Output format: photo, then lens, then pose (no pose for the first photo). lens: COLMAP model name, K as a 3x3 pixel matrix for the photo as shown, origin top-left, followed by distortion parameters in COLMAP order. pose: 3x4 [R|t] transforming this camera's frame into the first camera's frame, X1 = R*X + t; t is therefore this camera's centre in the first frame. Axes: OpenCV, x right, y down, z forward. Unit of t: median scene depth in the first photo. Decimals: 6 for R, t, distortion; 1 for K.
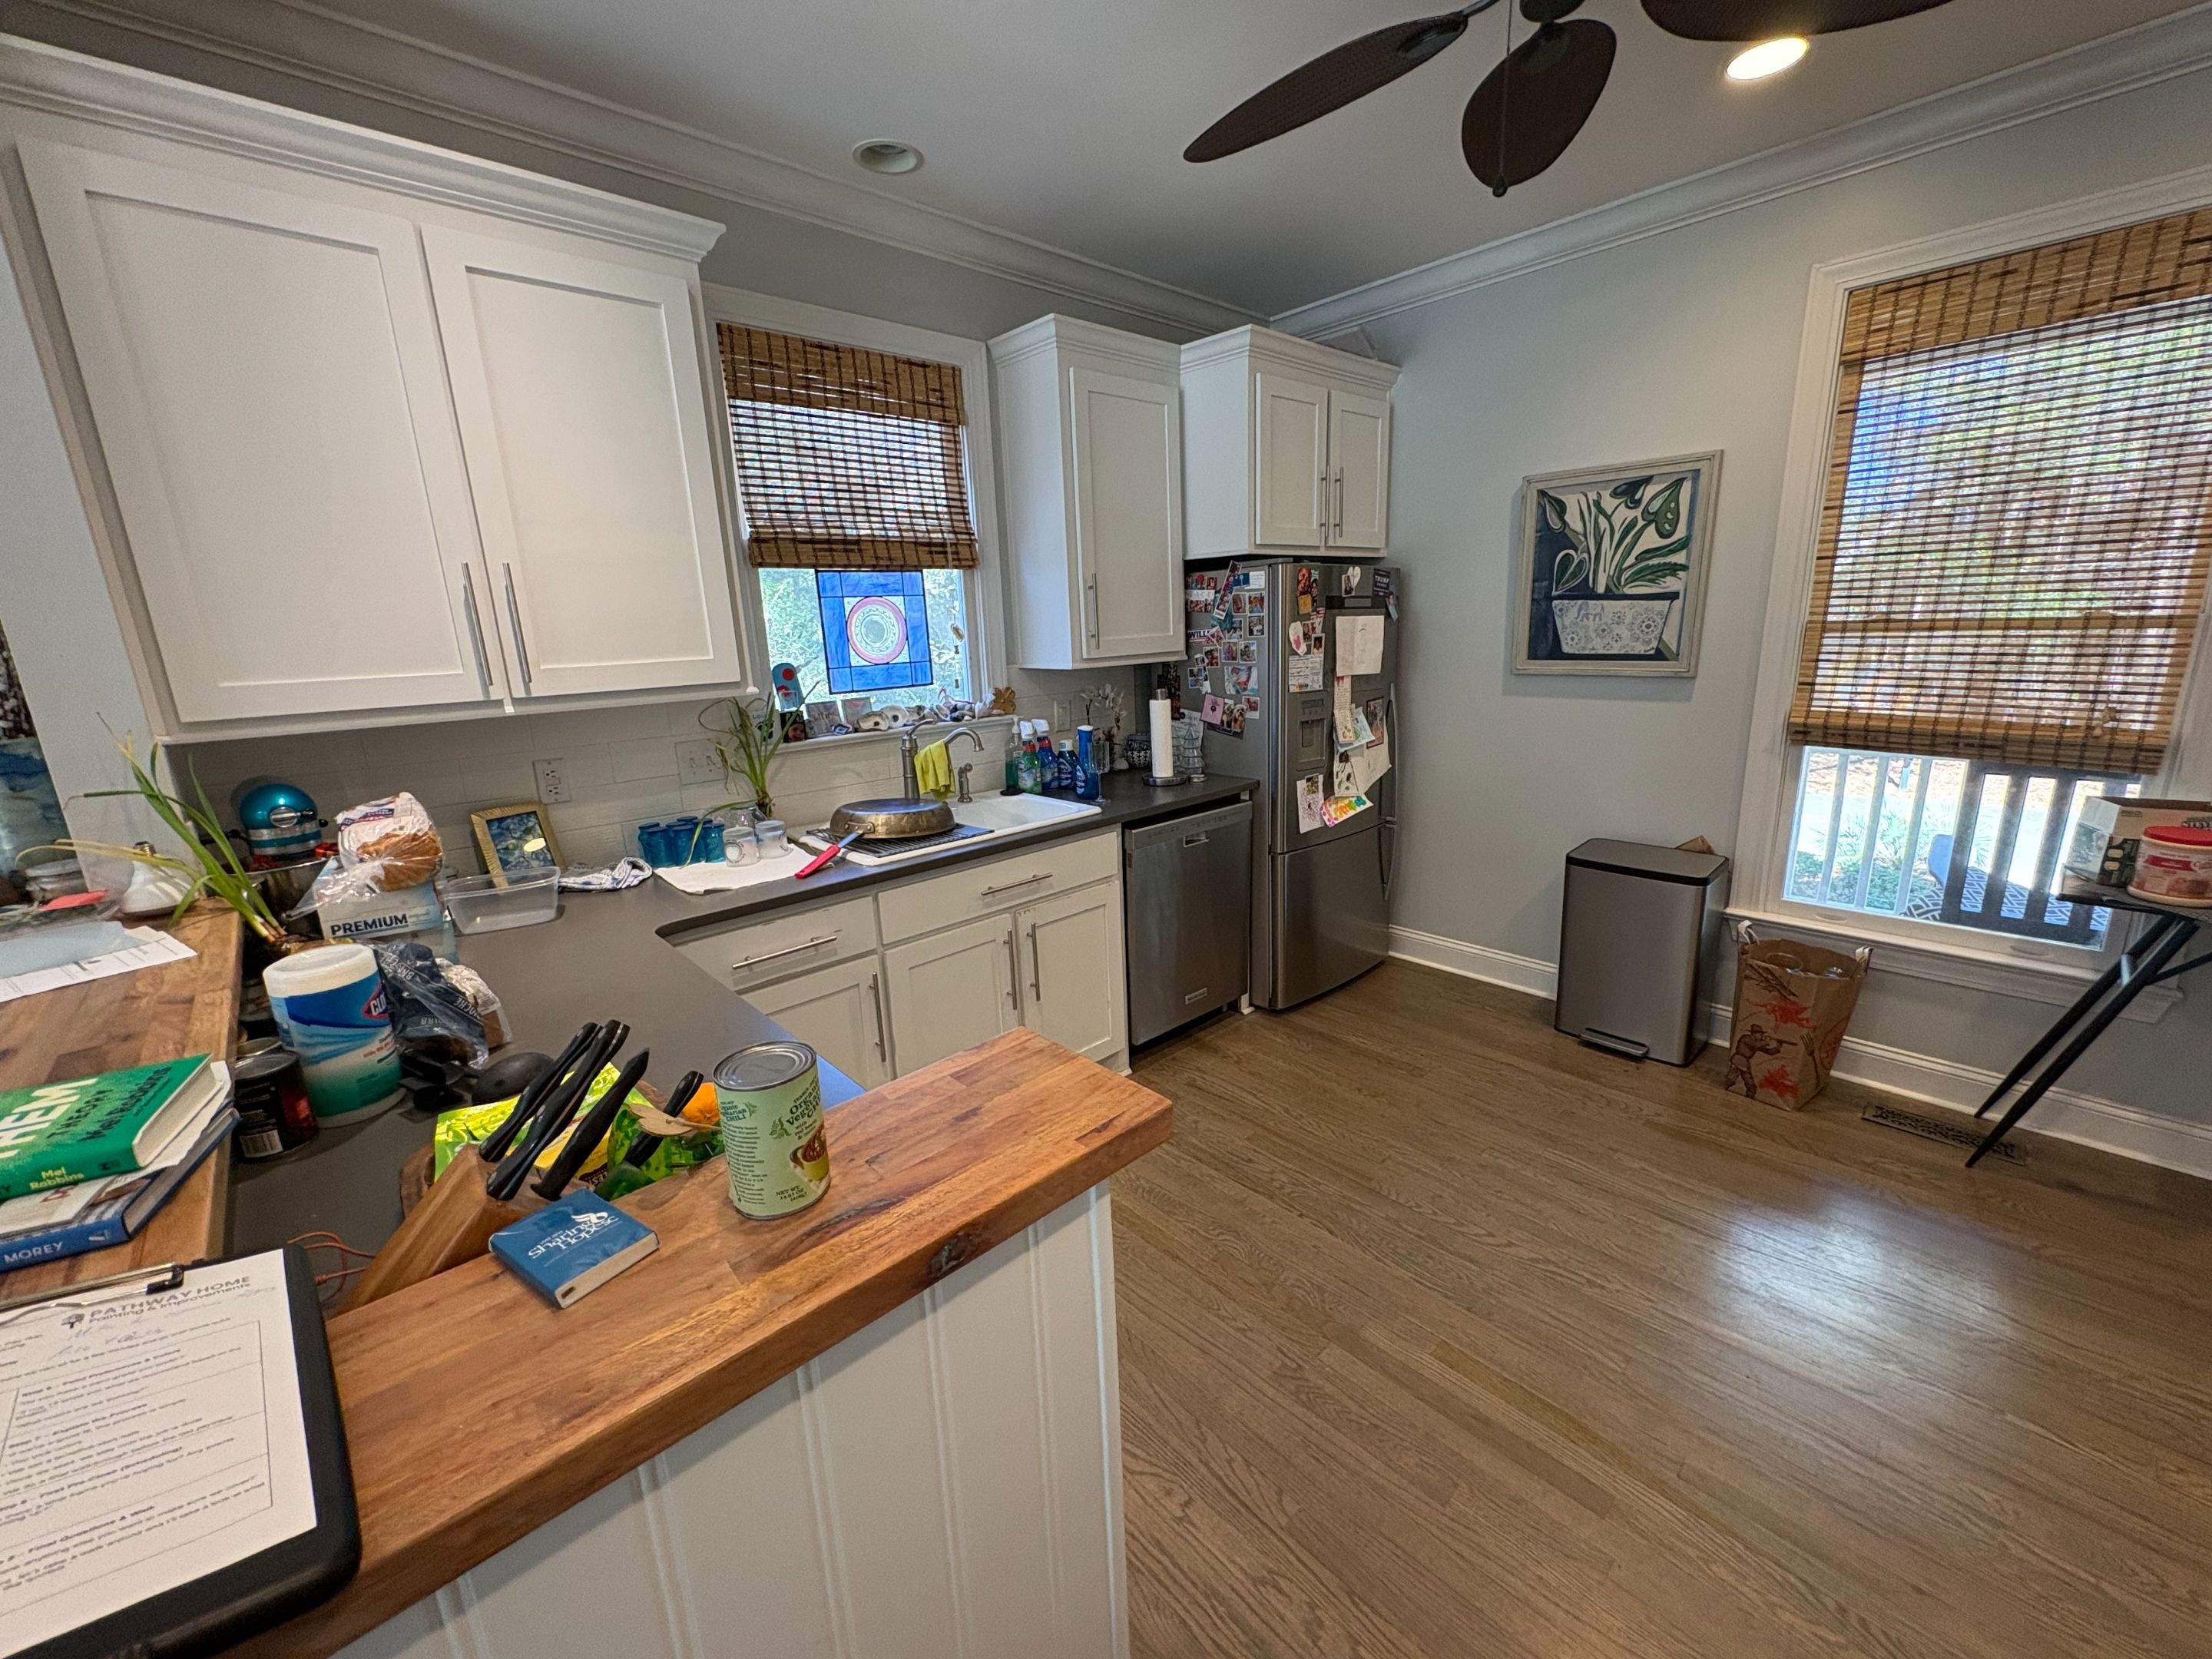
lens RADIAL K [[880.1, 0, 1107.9], [0, 880.1, 828.5], [0, 0, 1]] dist [-0.001070, 0.000247]
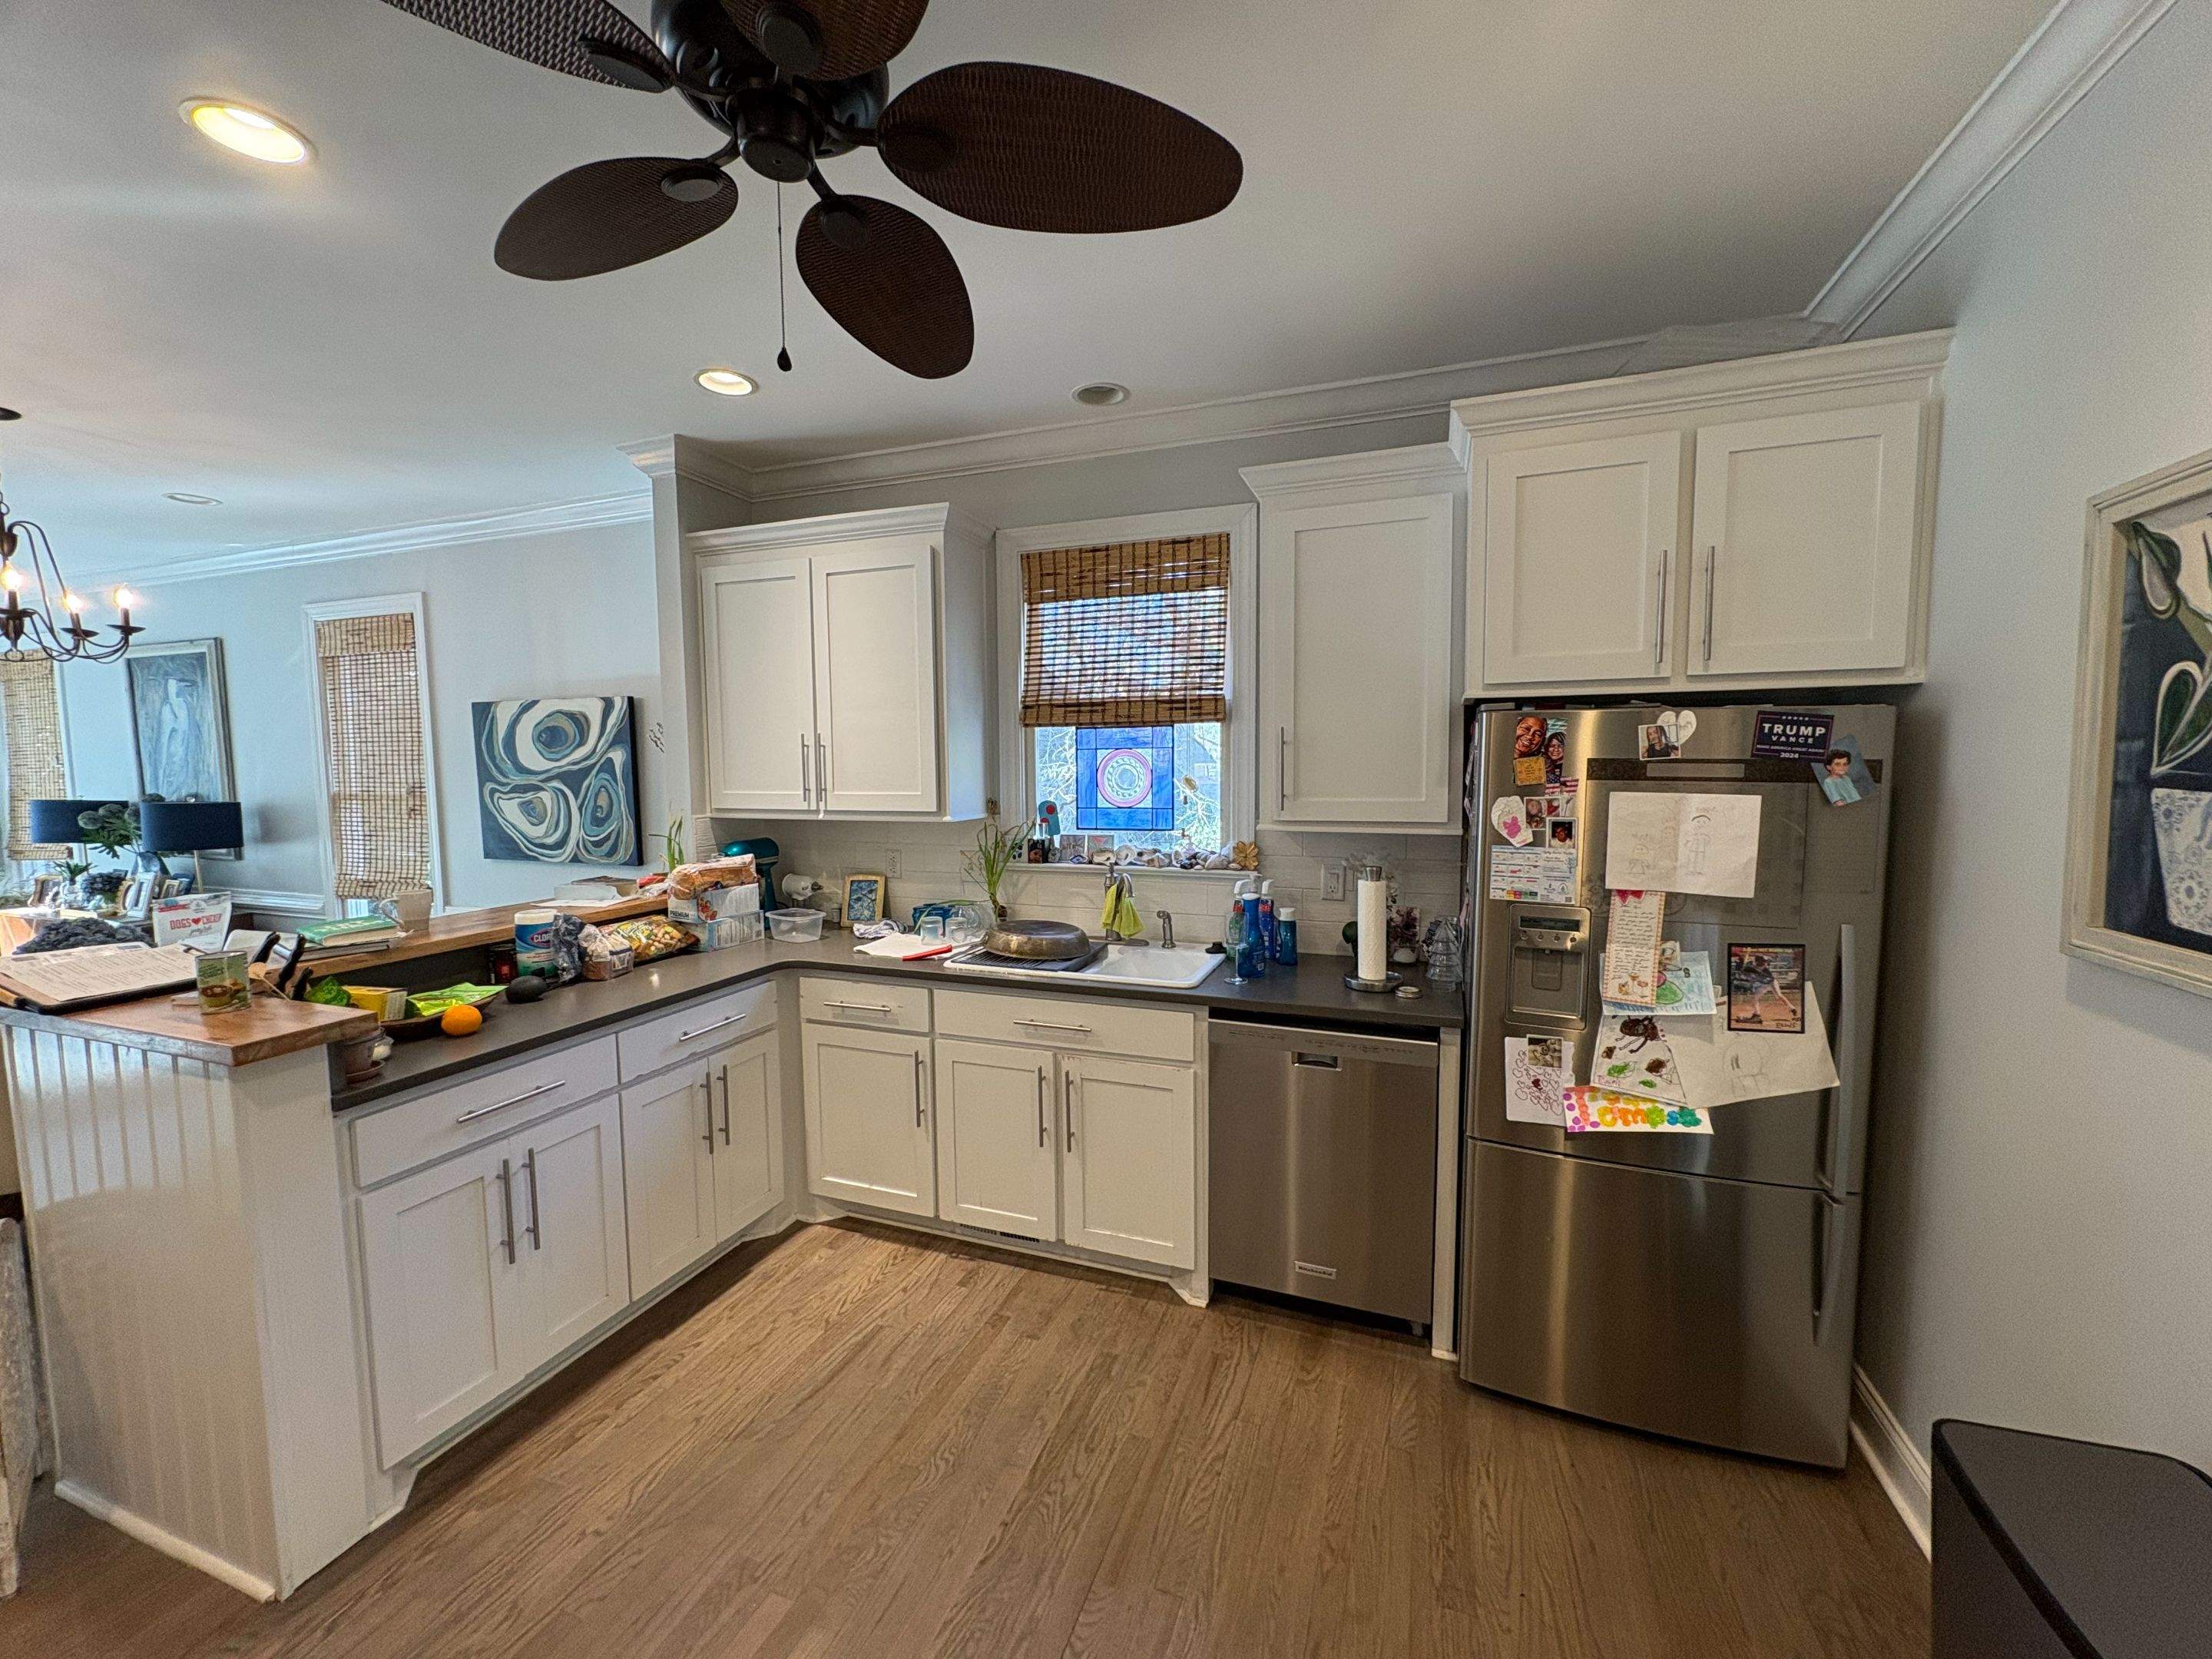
lens RADIAL K [[880.1, 0, 1111.9], [0, 880.1, 830.6], [0, 0, 1]] dist [-0.001070, 0.000247]
pose [[0.449580, 0.103665, -0.887204, 1.331699], [-0.218328, 0.975870, 0.003390, -0.291359], [0.866147, 0.192177, 0.461364, 0.873608]]
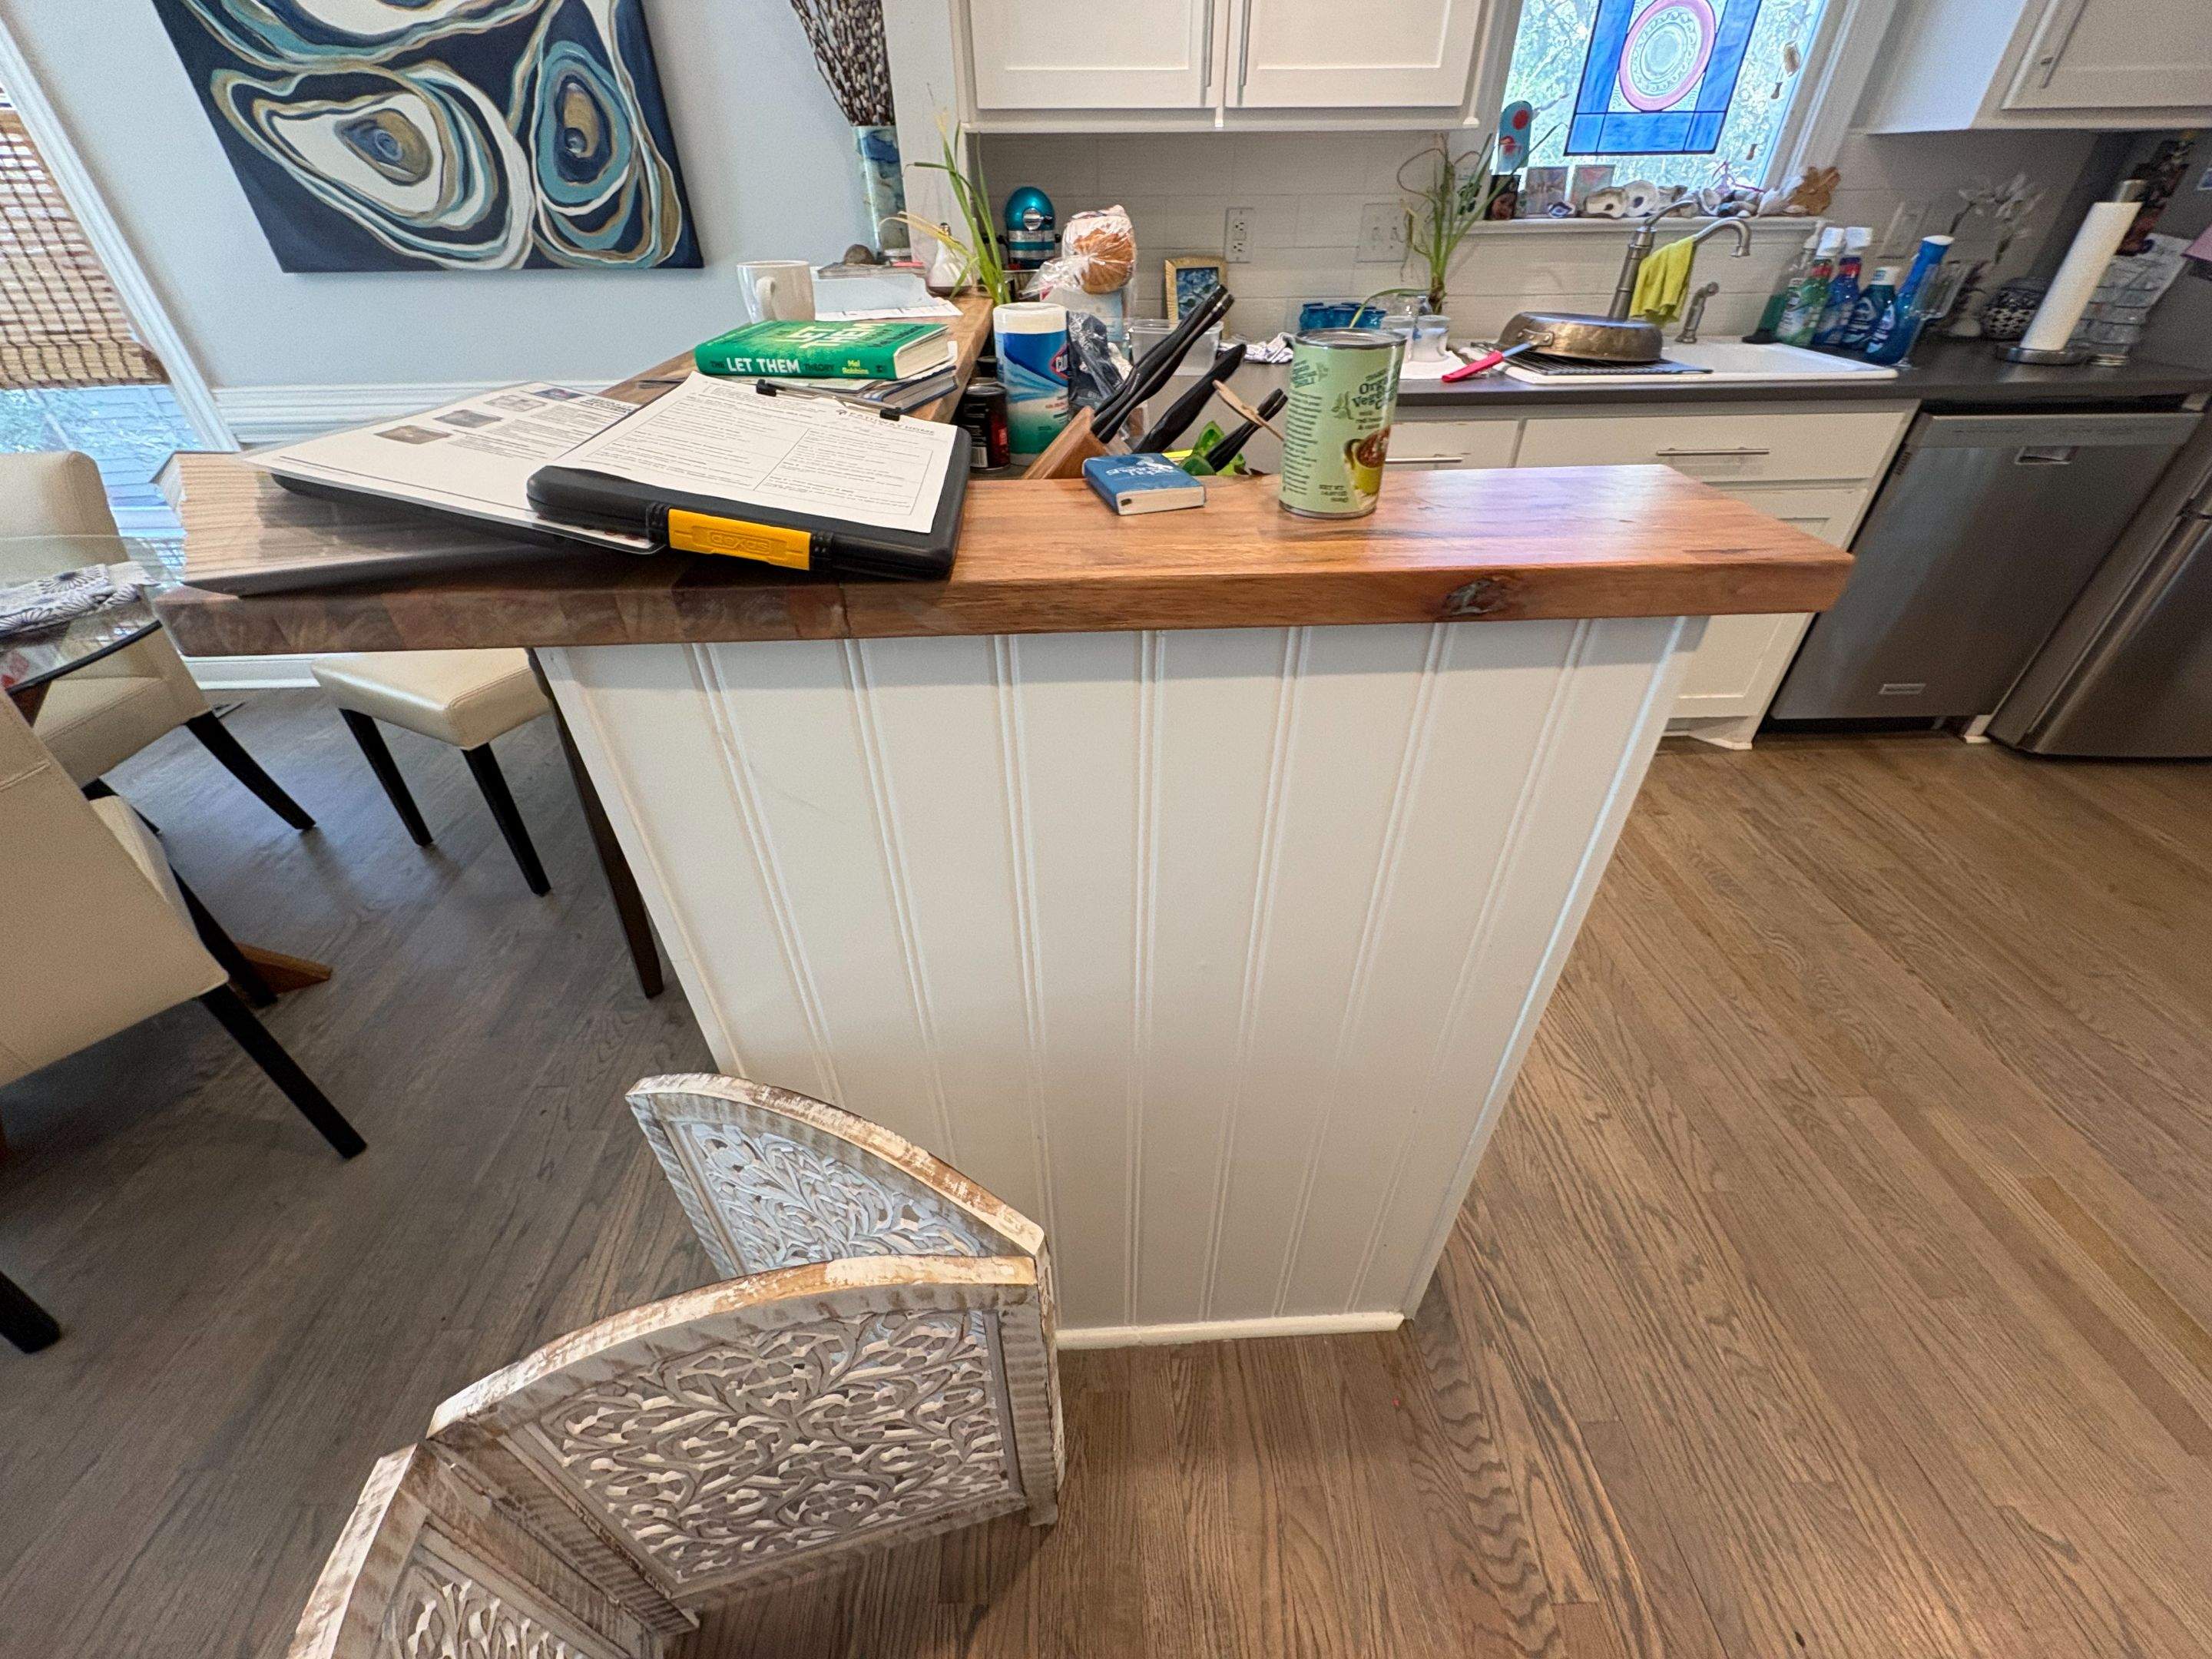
lens RADIAL K [[880.1, 0, 1104.9], [0, 880.1, 829.8], [0, 0, 1]] dist [-0.001070, 0.000247]
pose [[0.756596, 0.414421, -0.505785, 0.033755], [-0.172564, 0.872636, 0.456868, 0.147620], [0.630701, -0.258384, 0.731747, 0.029349]]
